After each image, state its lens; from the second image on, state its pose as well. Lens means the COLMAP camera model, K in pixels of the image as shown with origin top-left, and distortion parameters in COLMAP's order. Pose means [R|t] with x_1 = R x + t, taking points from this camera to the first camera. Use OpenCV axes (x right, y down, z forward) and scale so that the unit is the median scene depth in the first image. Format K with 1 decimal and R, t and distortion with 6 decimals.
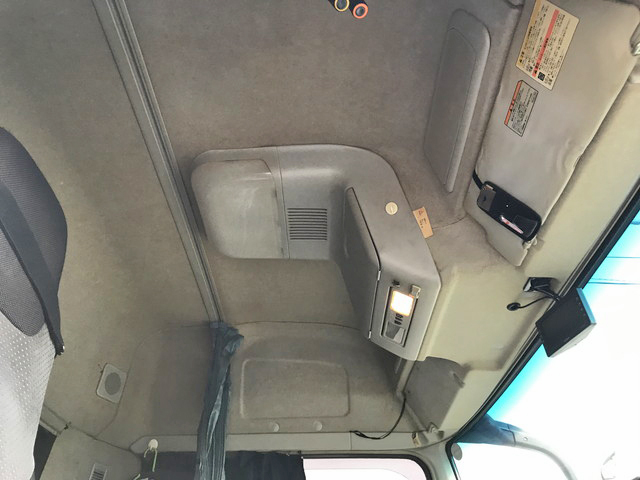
lens RADIAL K [[527.6, 0, 320.5], [0, 527.6, 235.5], [0, 0, 1]] dist [0.035527, -0.045813]
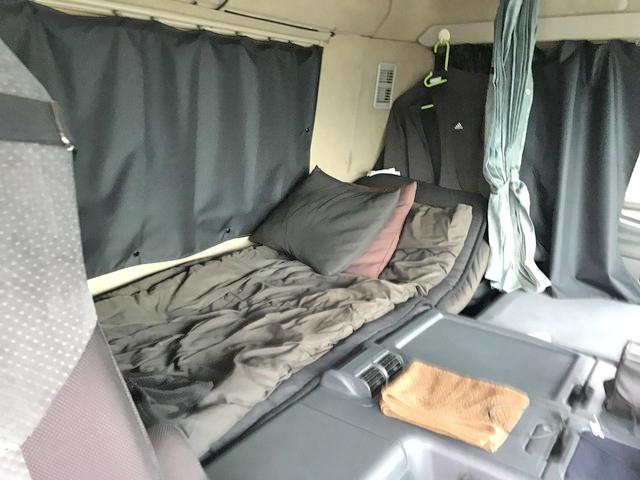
lens RADIAL K [[527.6, 0, 320.5], [0, 527.6, 235.5], [0, 0, 1]] dist [0.035527, -0.045813]
pose [[0.815738, 0.177446, -0.550531, 0.023699], [0.318335, 0.656950, 0.683432, -0.010018], [0.482944, -0.732755, 0.479412, 0.322423]]
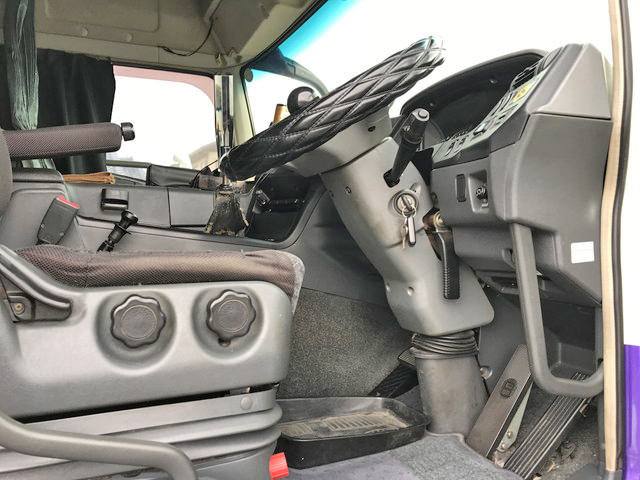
lens RADIAL K [[527.6, 0, 320.5], [0, 527.6, 235.5], [0, 0, 1]] dist [0.035527, -0.045813]
pose [[0.915384, 0.000453, 0.402582, -0.082350], [-0.241915, 0.799936, 0.549163, -0.006172], [-0.321791, -0.600085, 0.732358, -0.166430]]
